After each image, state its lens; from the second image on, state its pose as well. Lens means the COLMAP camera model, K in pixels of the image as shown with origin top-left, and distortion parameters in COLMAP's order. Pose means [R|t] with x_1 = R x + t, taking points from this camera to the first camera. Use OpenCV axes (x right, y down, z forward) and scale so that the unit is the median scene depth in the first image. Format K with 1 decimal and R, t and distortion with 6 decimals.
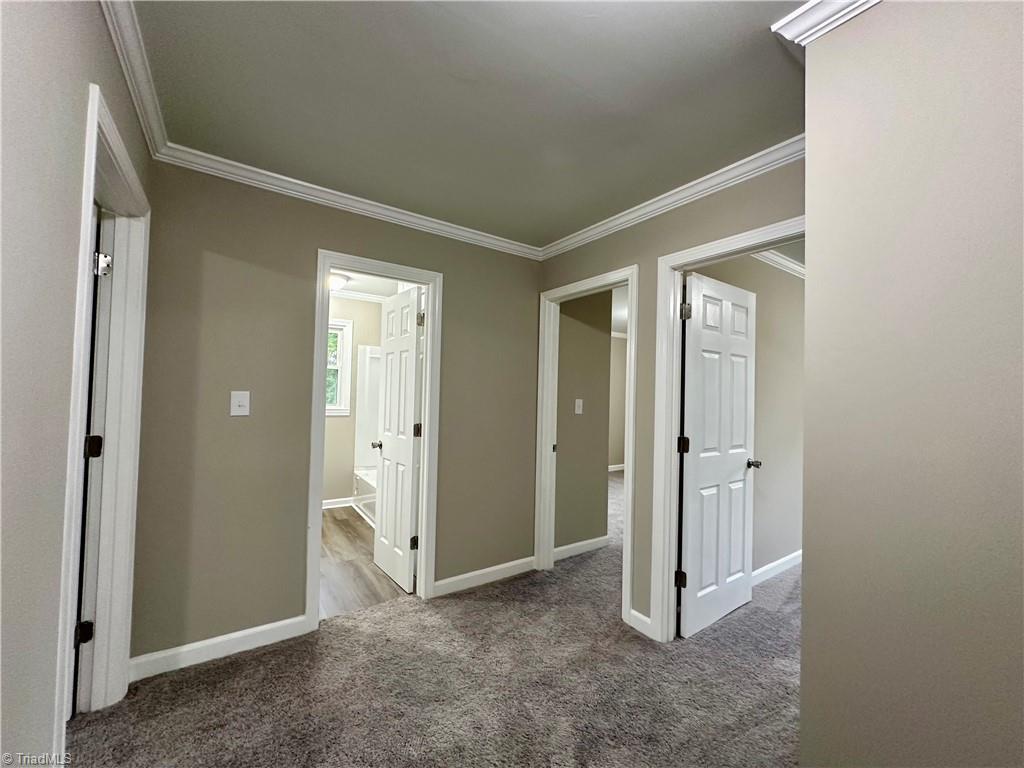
lens RADIAL K [[411.0, 0, 509.6], [0, 411.0, 384.7], [0, 0, 1]] dist [-0.000407, 0.000648]
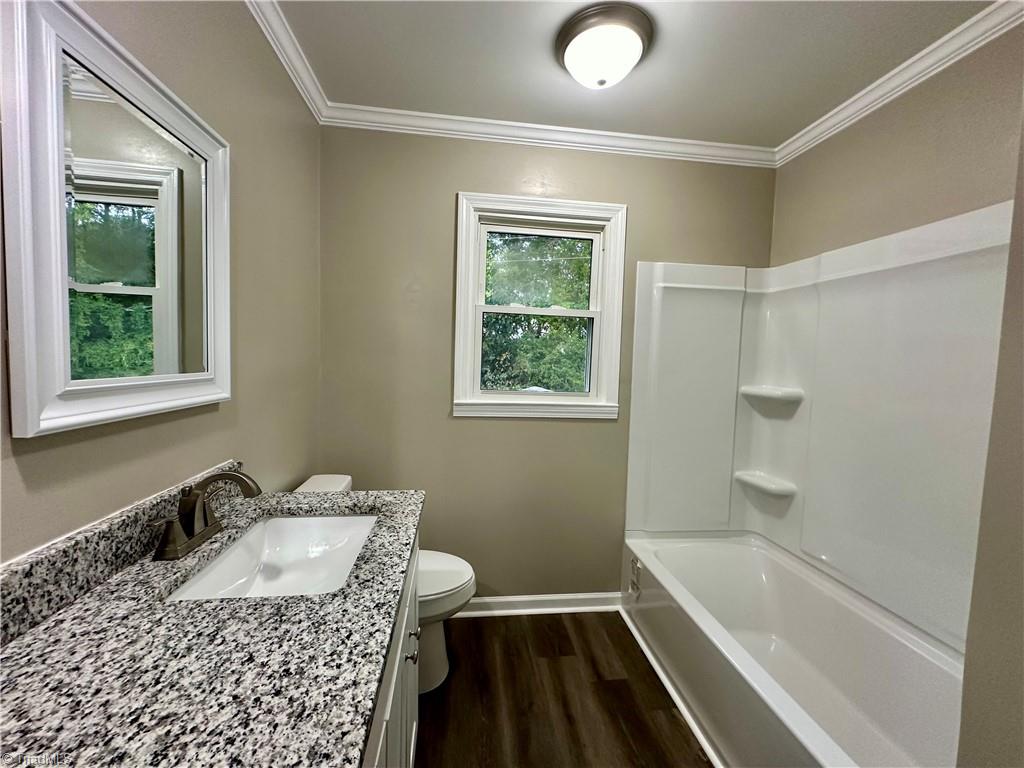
lens RADIAL K [[411.0, 0, 509.6], [0, 411.0, 384.7], [0, 0, 1]] dist [-0.000407, 0.000648]
pose [[0.886006, 0.025972, -0.462946, -0.284434], [0.003816, 0.997988, 0.063292, 0.007317], [0.463659, -0.057844, 0.884124, 0.542158]]
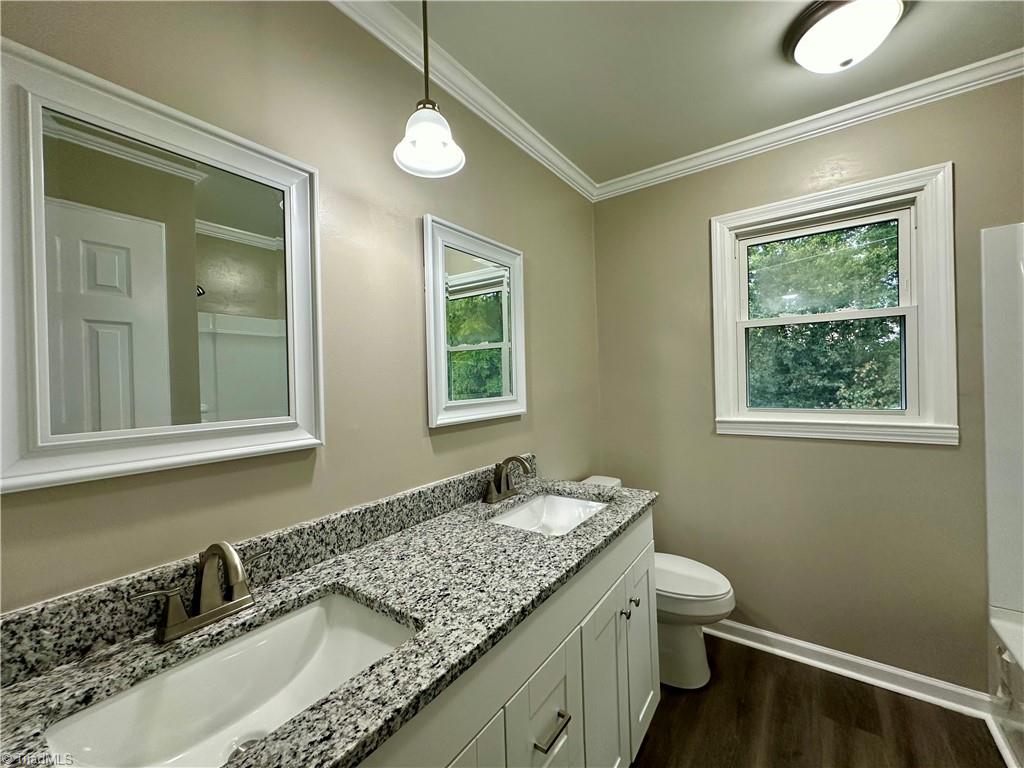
lens RADIAL K [[411.0, 0, 509.6], [0, 411.0, 384.7], [0, 0, 1]] dist [-0.000407, 0.000648]
pose [[0.331947, -0.030557, -0.942803, -0.191487], [0.055349, 0.998384, -0.012870, 0.008911], [0.941673, -0.047911, 0.333102, 0.542446]]
